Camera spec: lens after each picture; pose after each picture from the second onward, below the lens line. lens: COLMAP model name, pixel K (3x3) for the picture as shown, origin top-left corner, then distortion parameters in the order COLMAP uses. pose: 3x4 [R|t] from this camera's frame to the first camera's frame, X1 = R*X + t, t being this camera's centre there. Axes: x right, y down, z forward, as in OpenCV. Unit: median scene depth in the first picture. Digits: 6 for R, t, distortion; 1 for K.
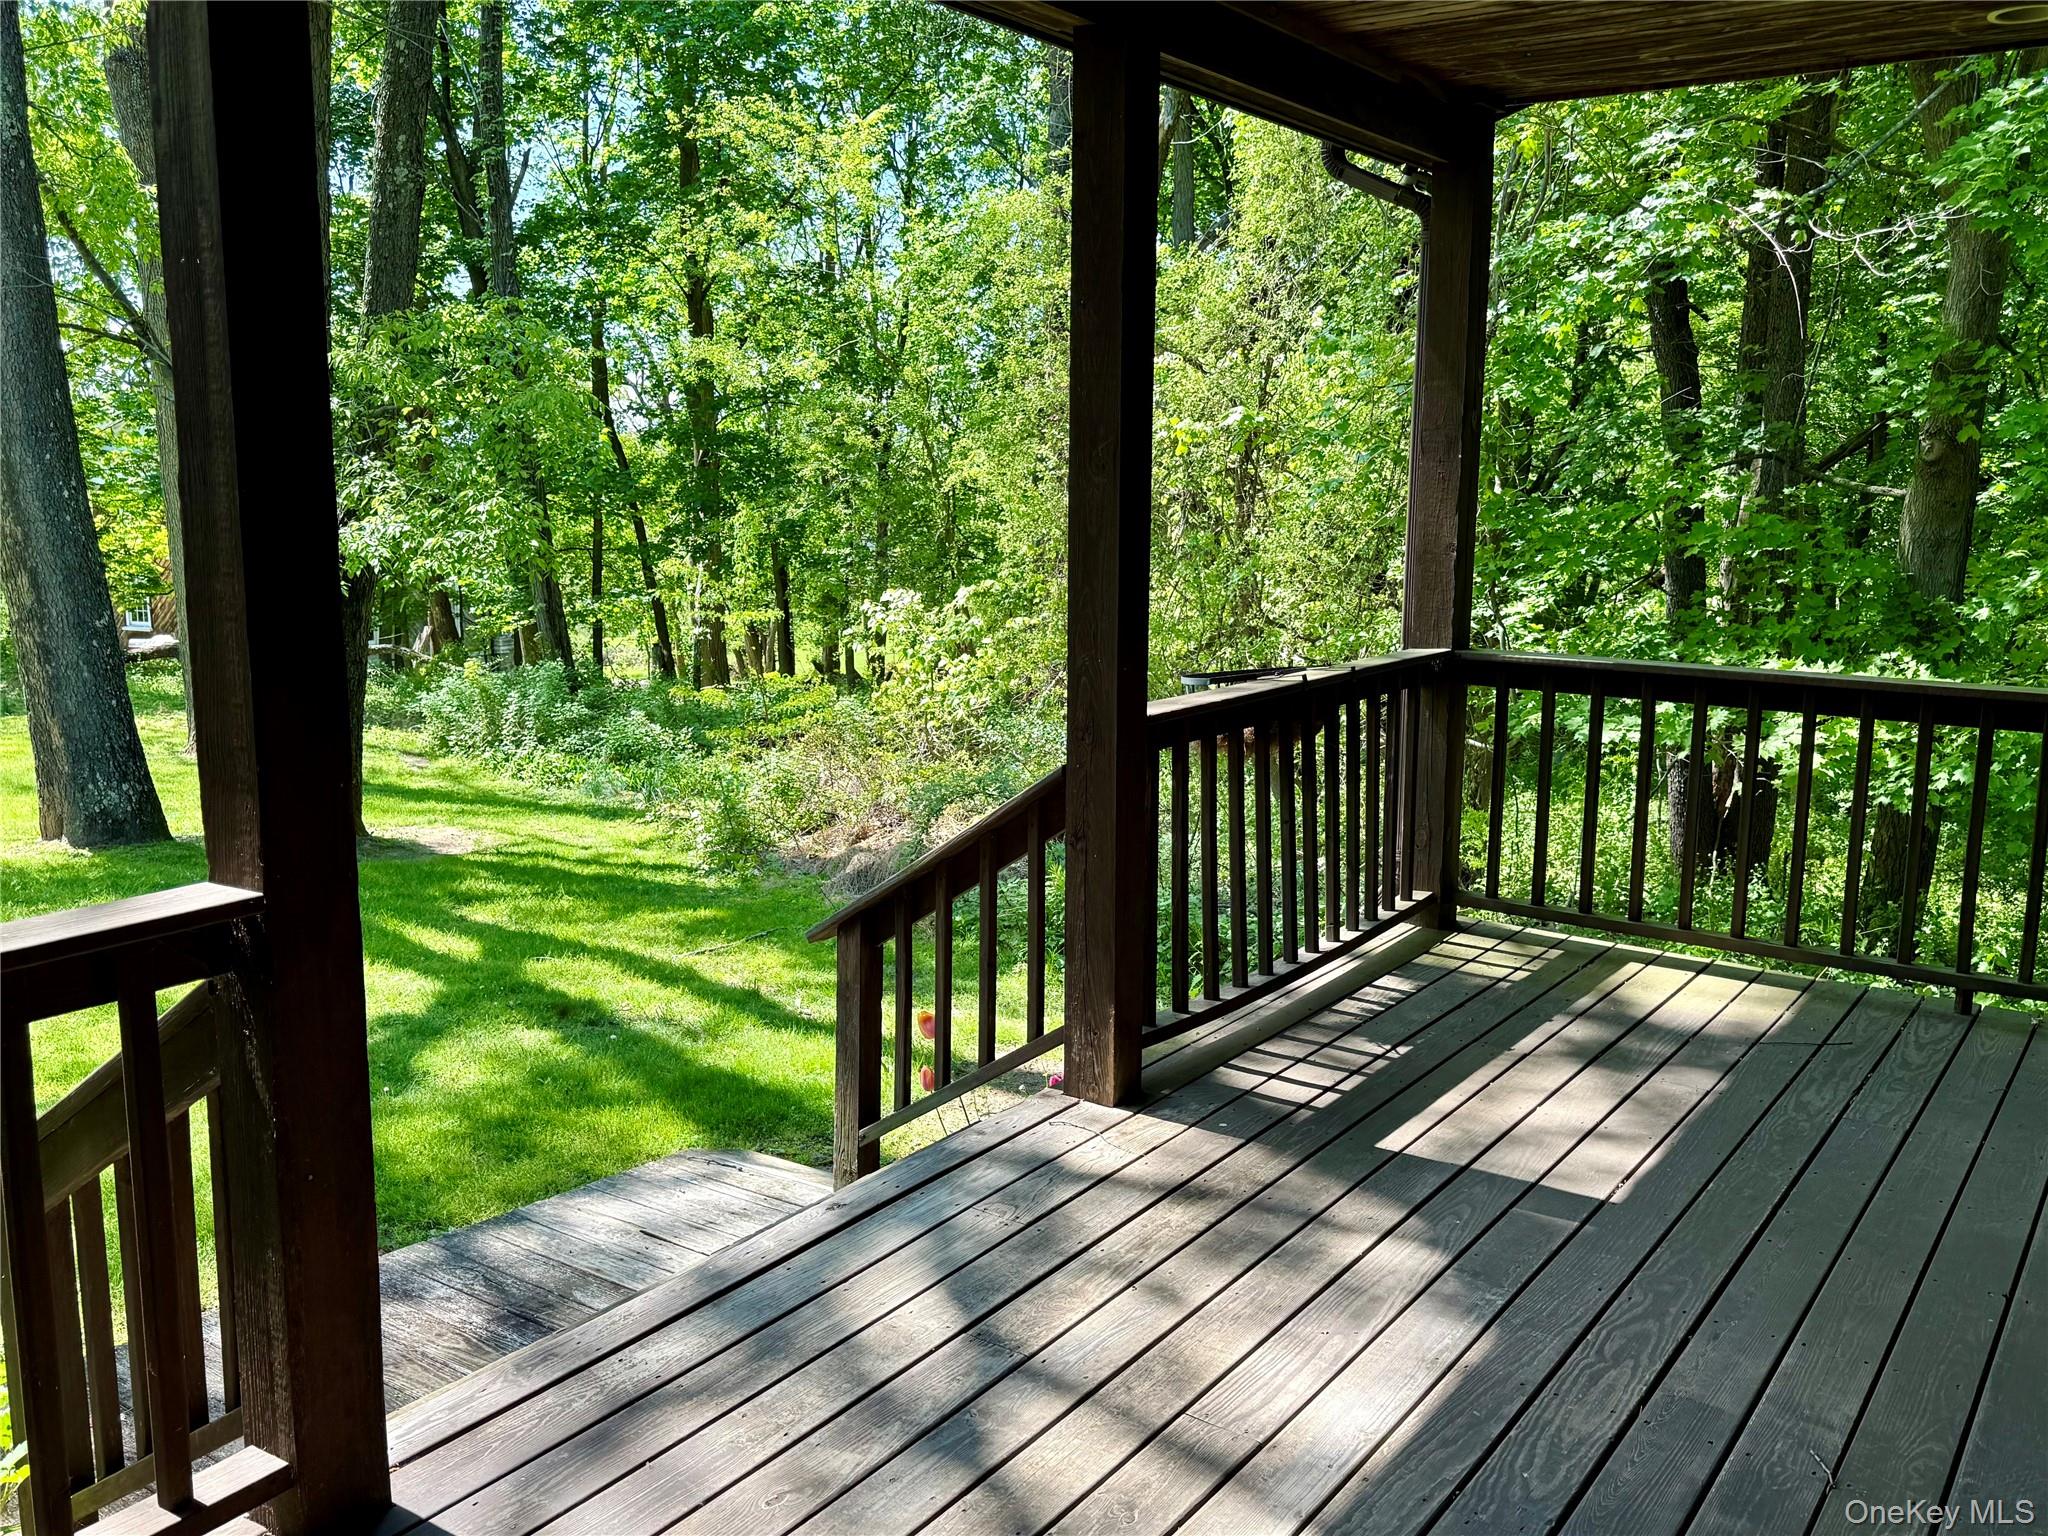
lens RADIAL K [[1705.7, 0, 1018.1], [0, 1705.7, 776.1], [0, 0, 1]] dist [0.156225, -0.321870]
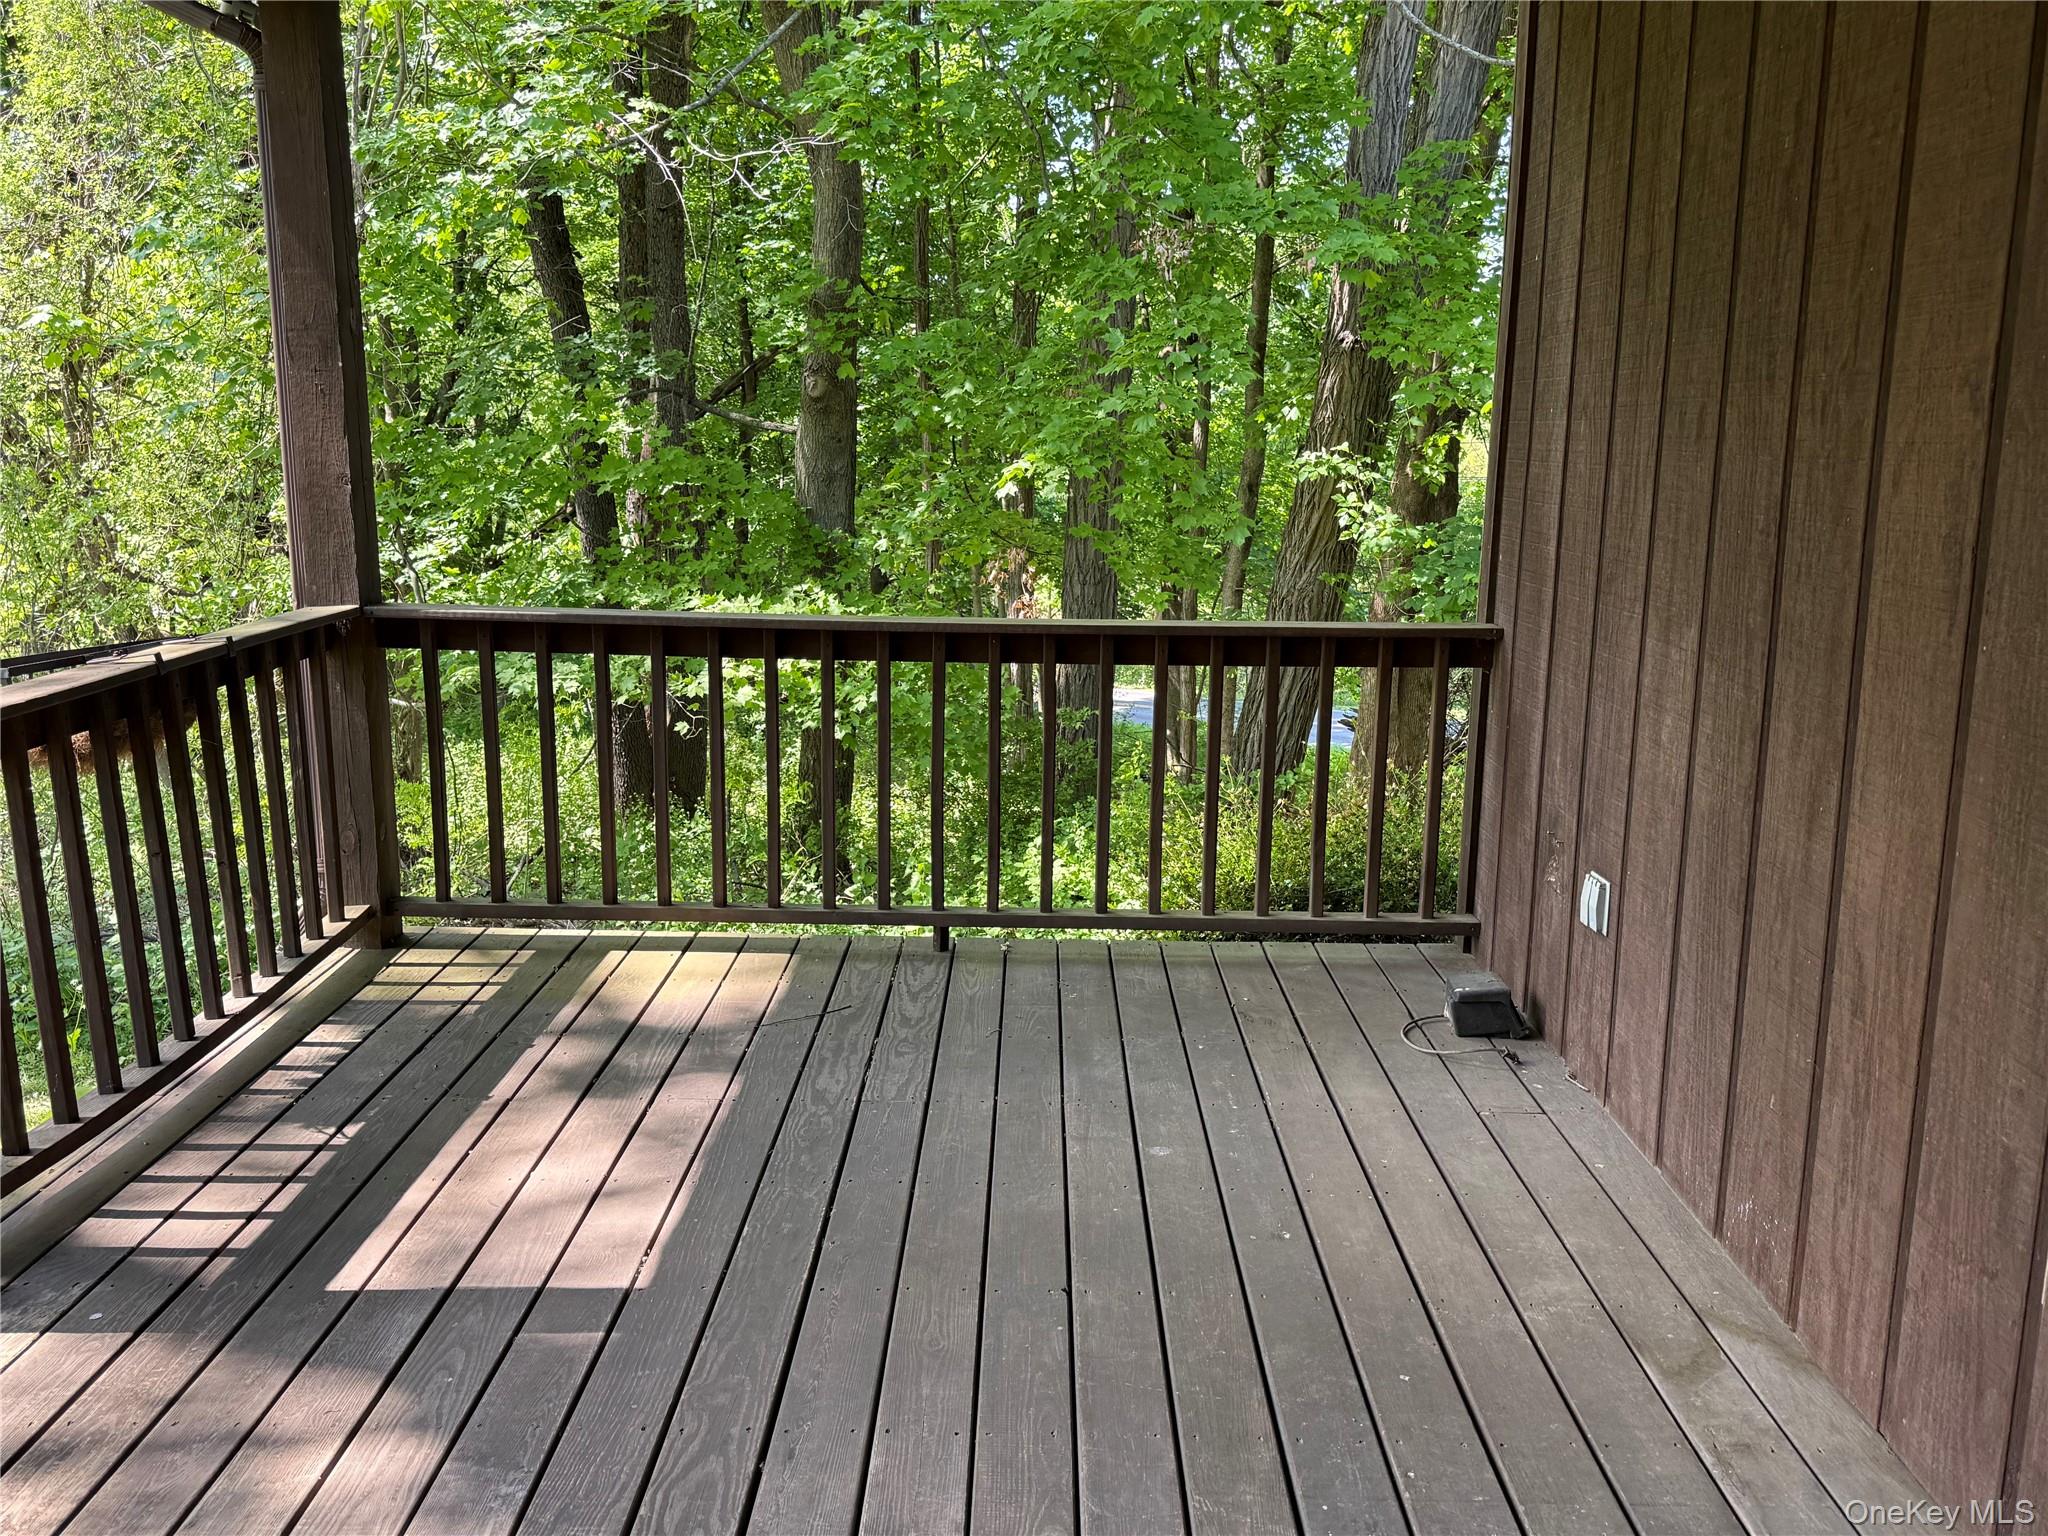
lens RADIAL K [[1705.7, 0, 1018.1], [0, 1705.7, 776.1], [0, 0, 1]] dist [0.156225, -0.321870]
pose [[0.819769, -0.110152, 0.562001, 0.025656], [0.090775, 0.993915, 0.062396, -0.011092], [-0.565454, -0.000135, 0.824780, 0.100573]]
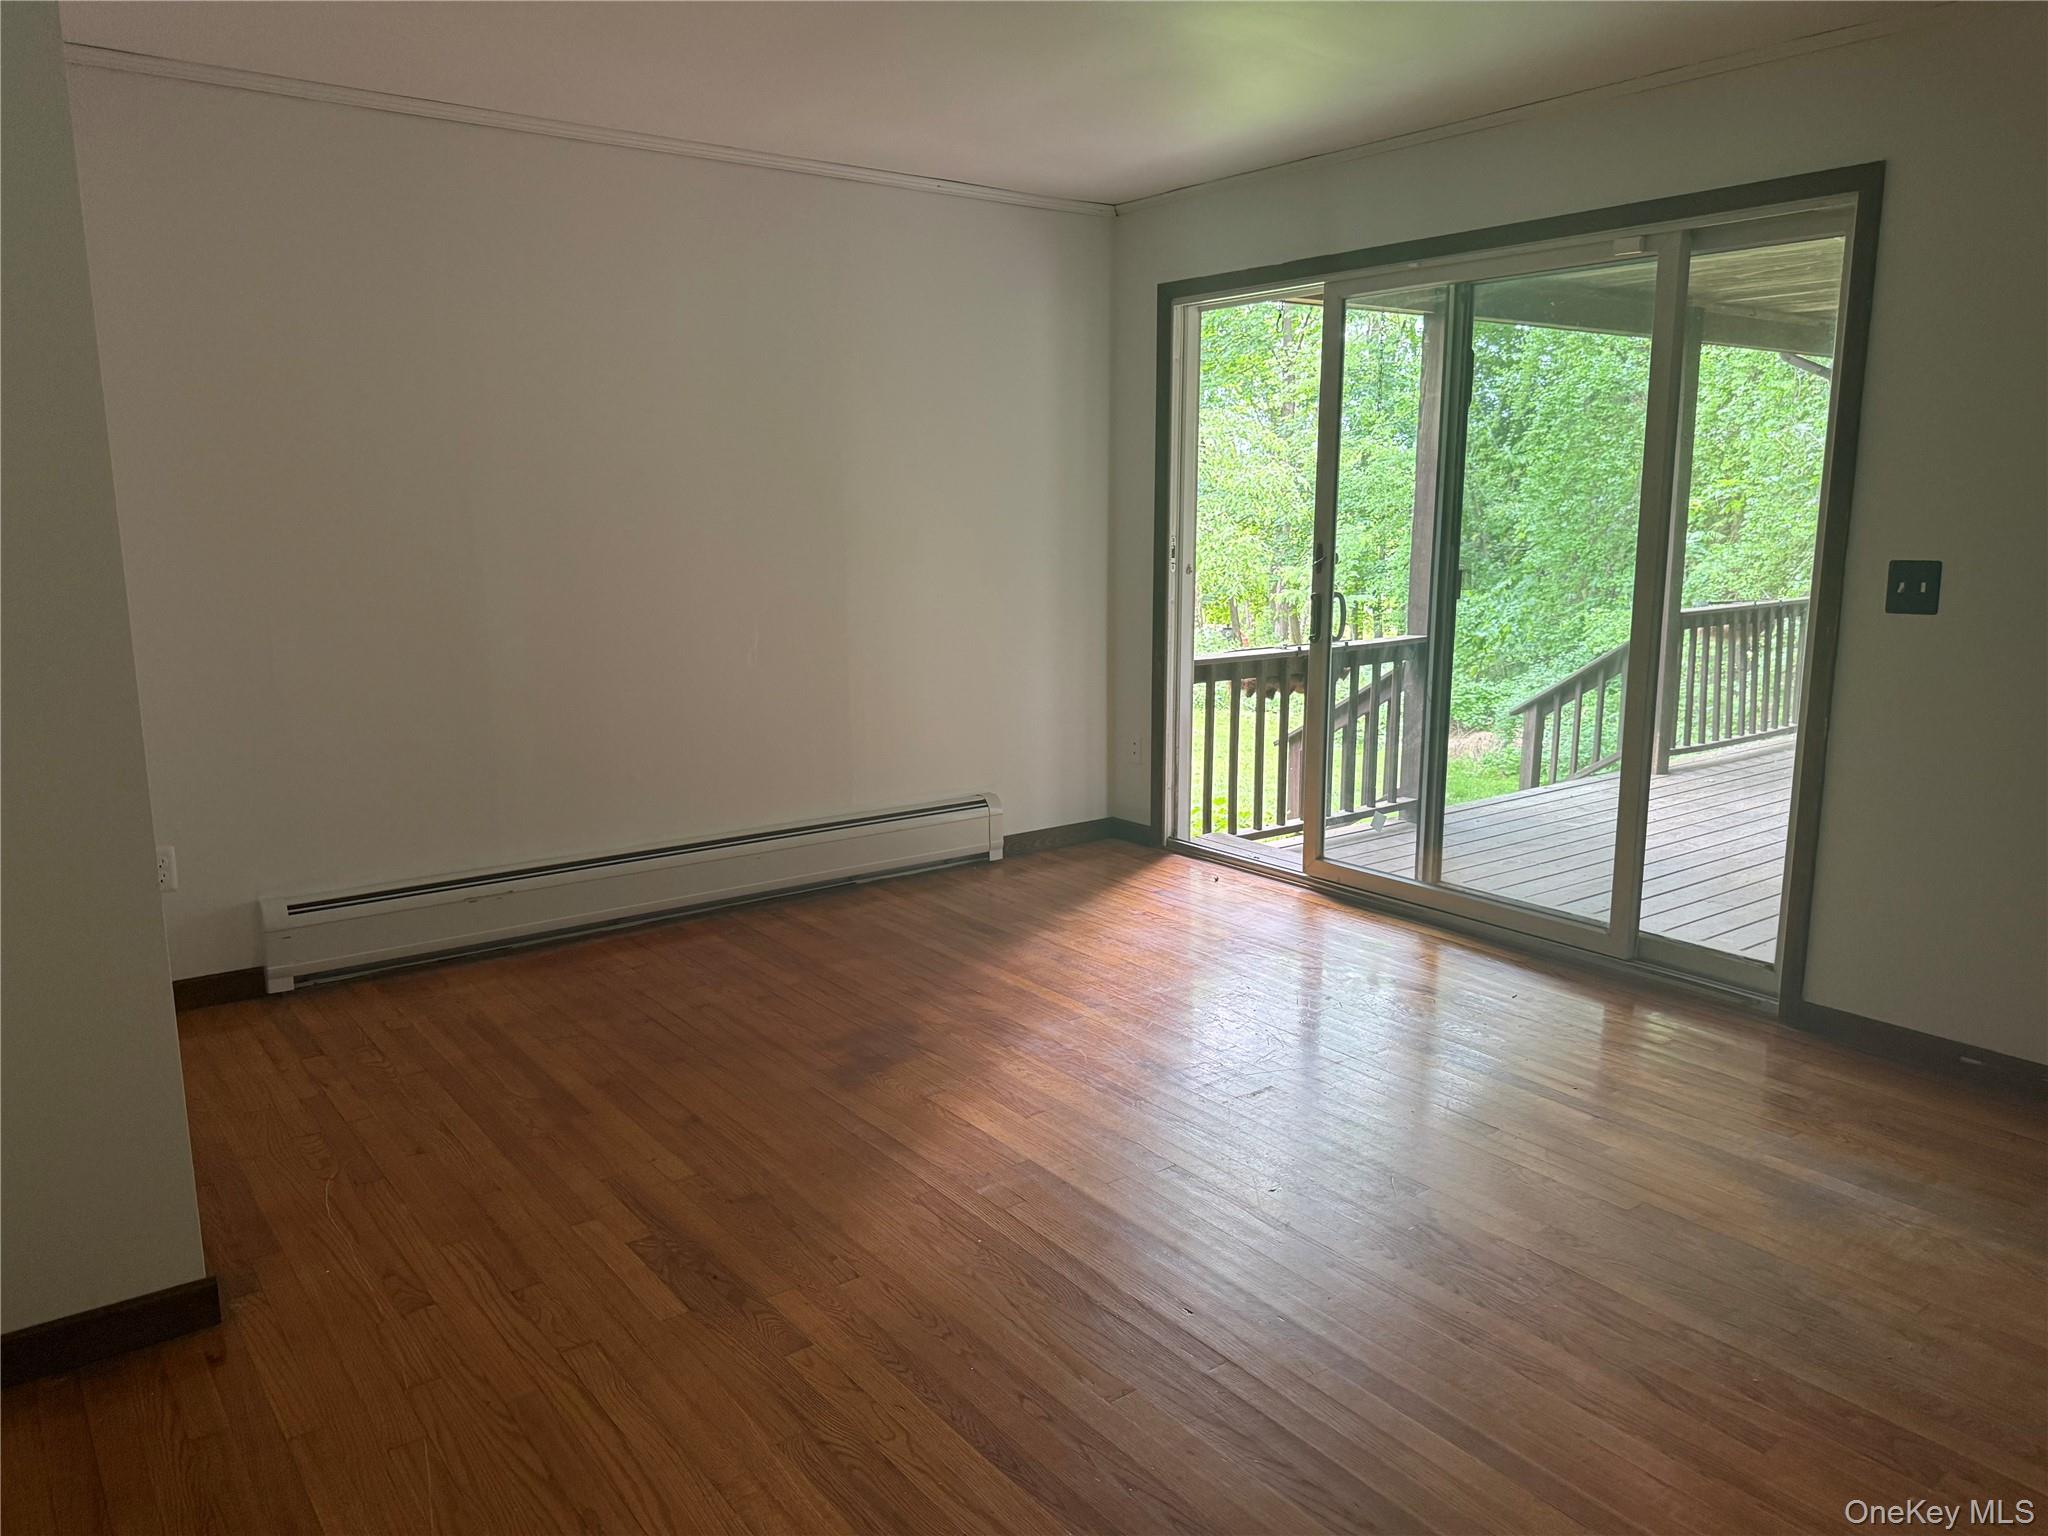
lens RADIAL K [[1465.4, 0, 1024.0], [0, 1465.4, 768.0], [0, 0, 1]] dist [-0.026043, 0.002592]
pose [[0.947321, 0.054221, -0.315662, -0.066764], [-0.048270, 0.998479, 0.026645, 0.082743], [0.316627, -0.010004, 0.948497, -0.591499]]
